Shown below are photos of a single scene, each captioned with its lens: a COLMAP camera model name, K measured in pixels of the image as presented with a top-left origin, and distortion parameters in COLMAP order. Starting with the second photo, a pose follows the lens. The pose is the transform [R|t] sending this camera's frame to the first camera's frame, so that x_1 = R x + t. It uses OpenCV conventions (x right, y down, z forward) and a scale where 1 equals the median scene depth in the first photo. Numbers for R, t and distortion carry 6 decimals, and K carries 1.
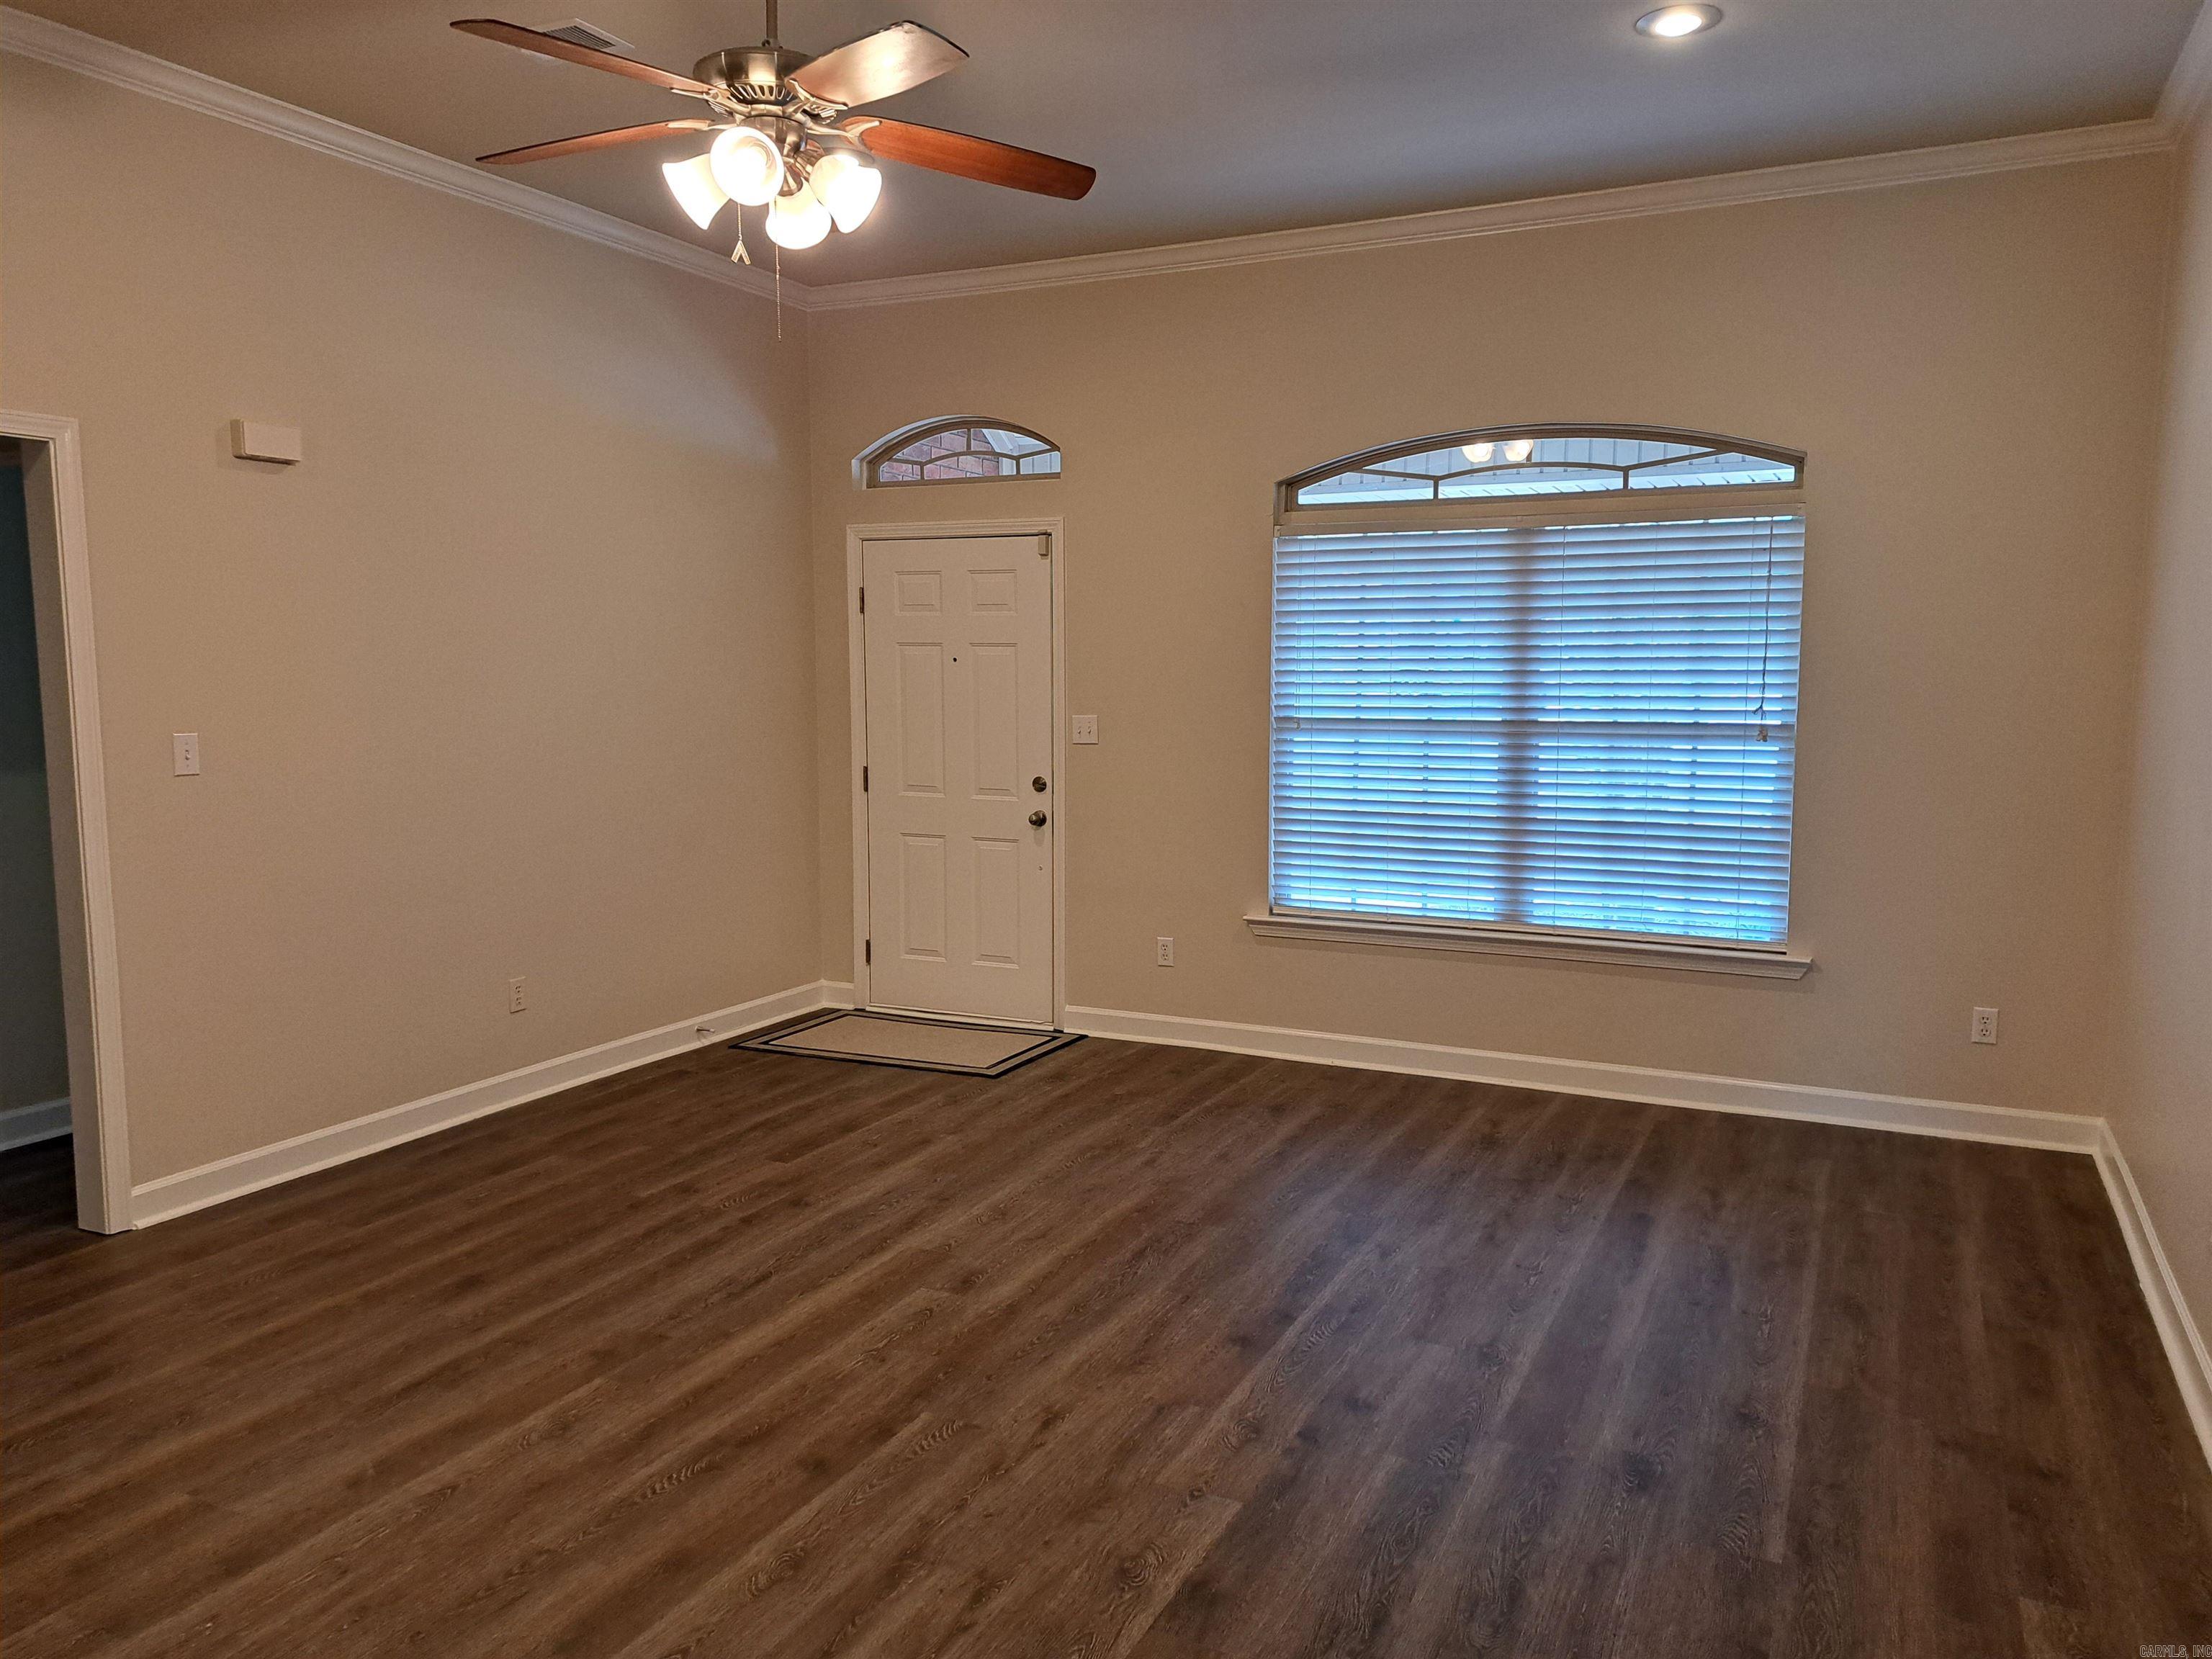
lens RADIAL K [[1583.9, 0, 1119.3], [0, 1583.9, 827.7], [0, 0, 1]] dist [0.080513, -0.089789]
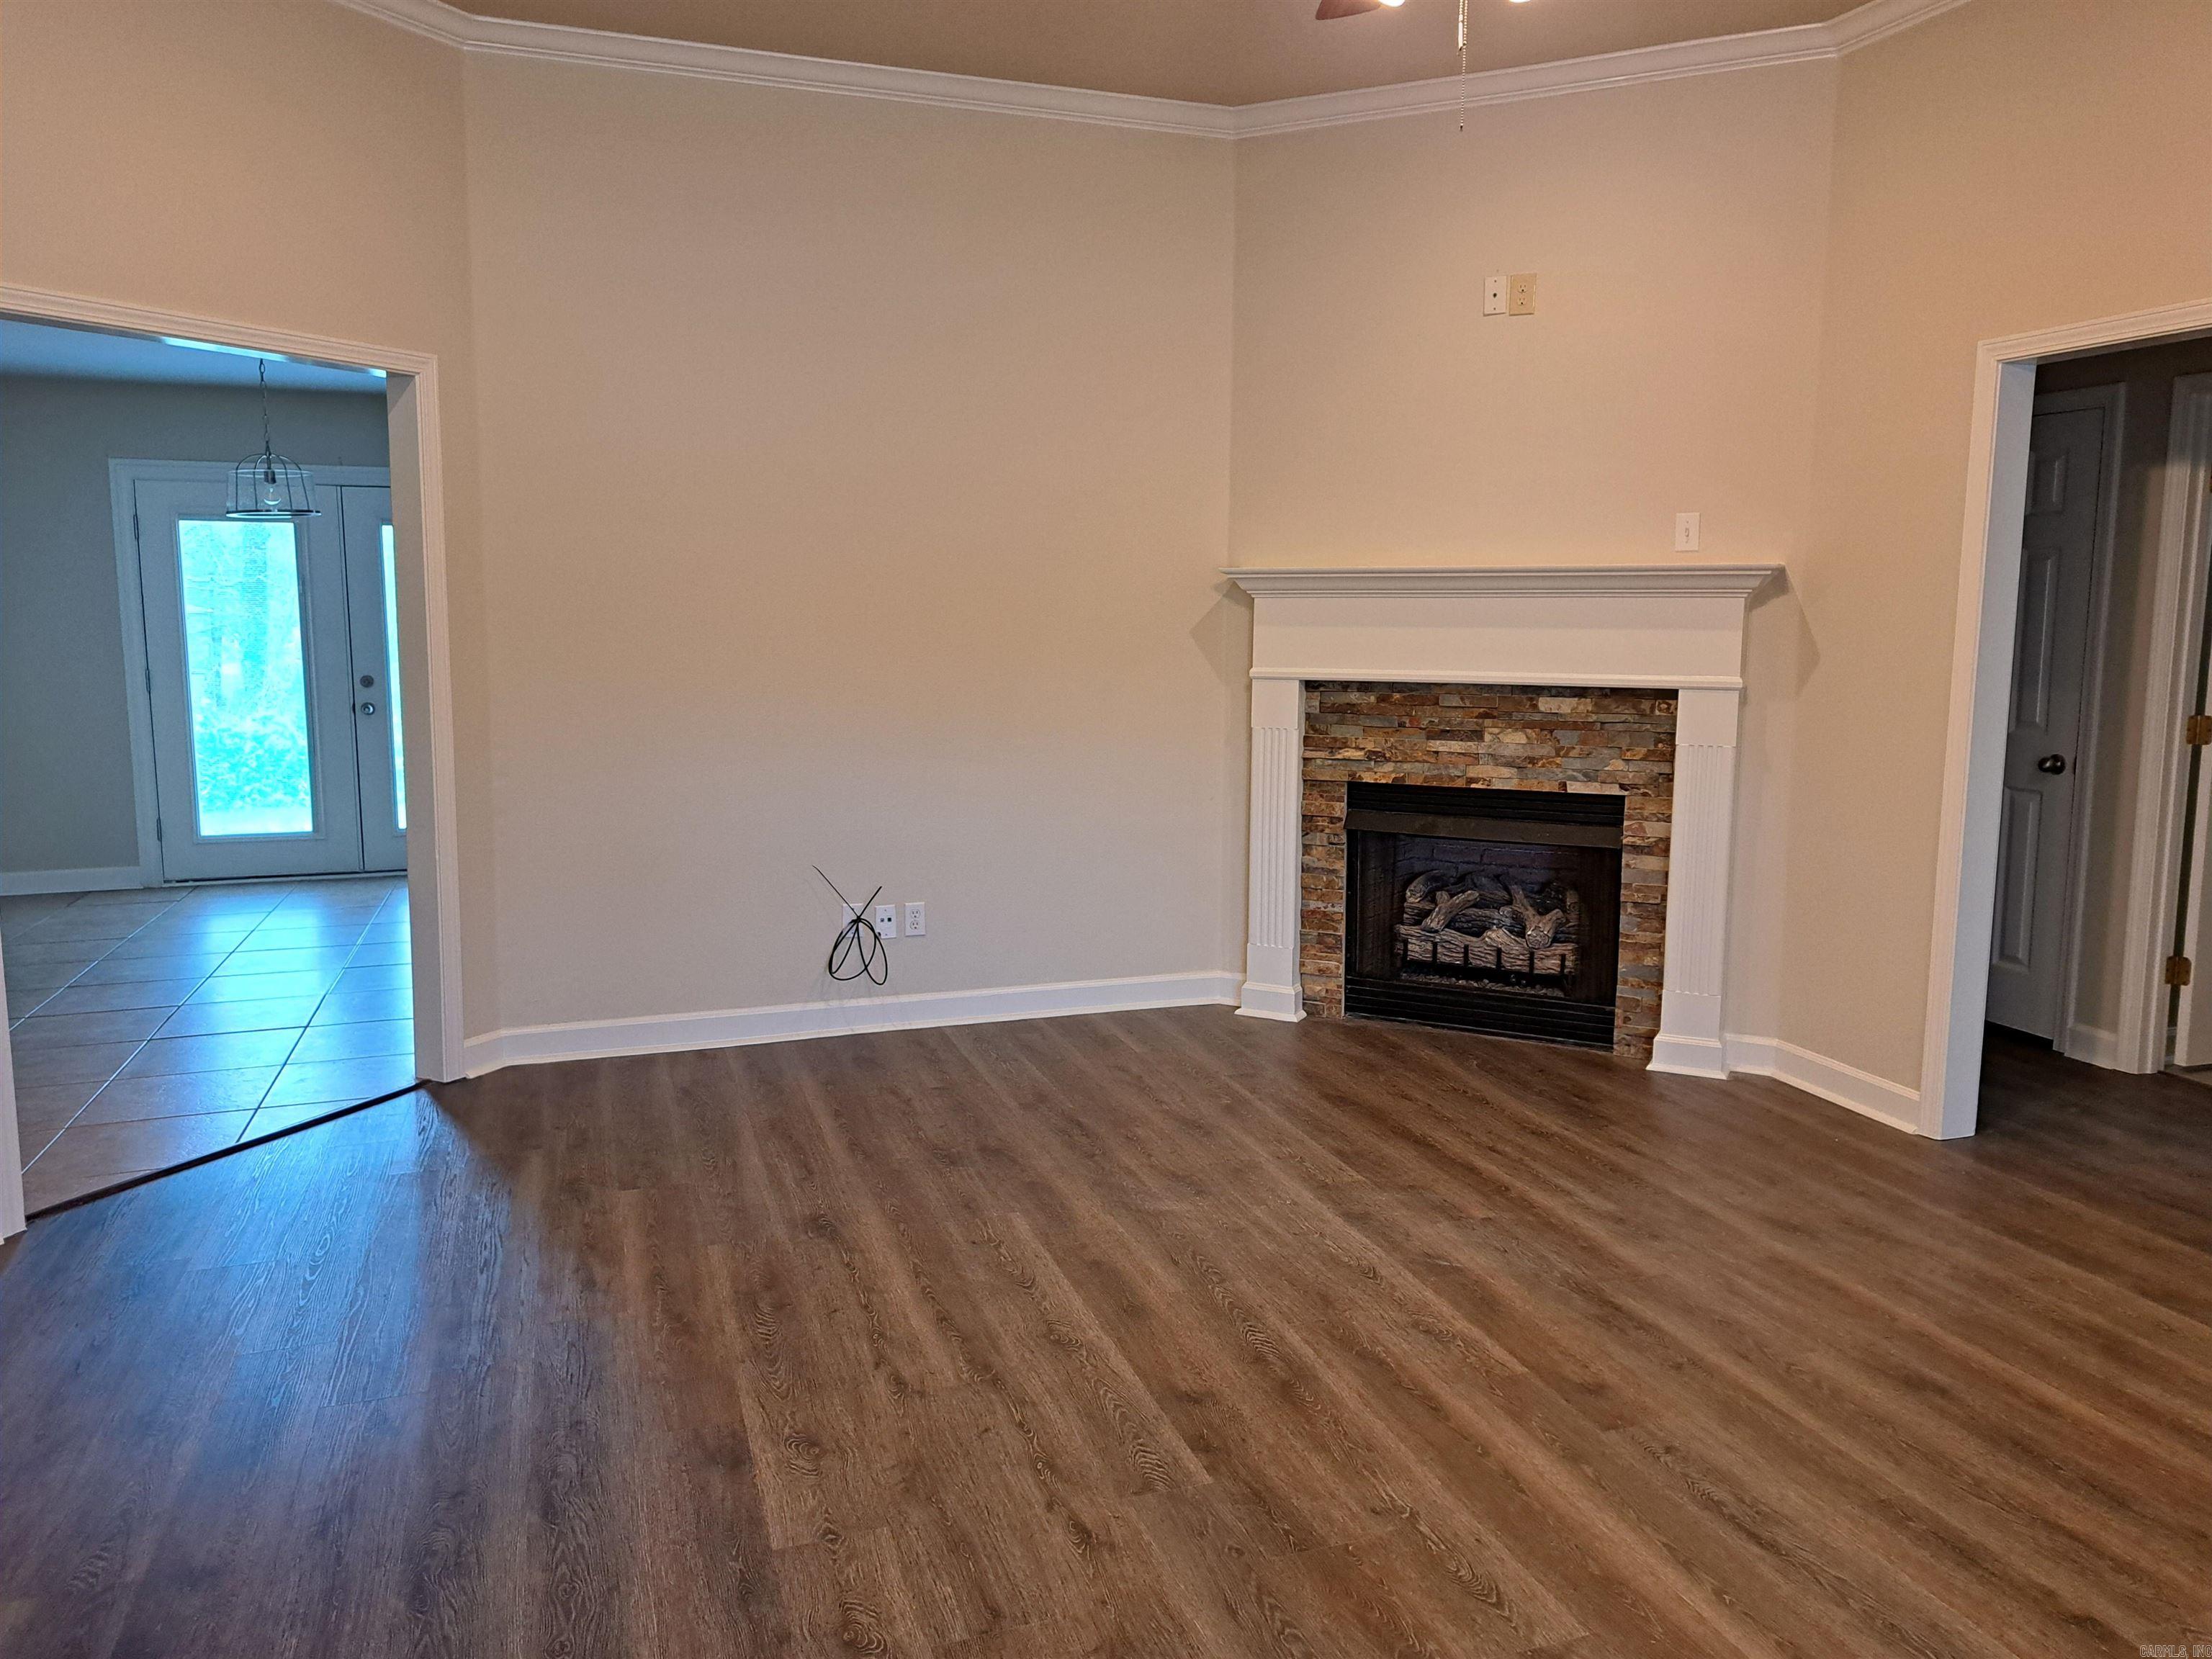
lens RADIAL K [[1583.9, 0, 1119.3], [0, 1583.9, 827.7], [0, 0, 1]] dist [0.080513, -0.089789]
pose [[-0.706618, 0.097833, -0.700799, 0.457769], [-0.080638, 0.972810, 0.217114, -0.132721], [0.702986, 0.209928, -0.679516, 1.475222]]
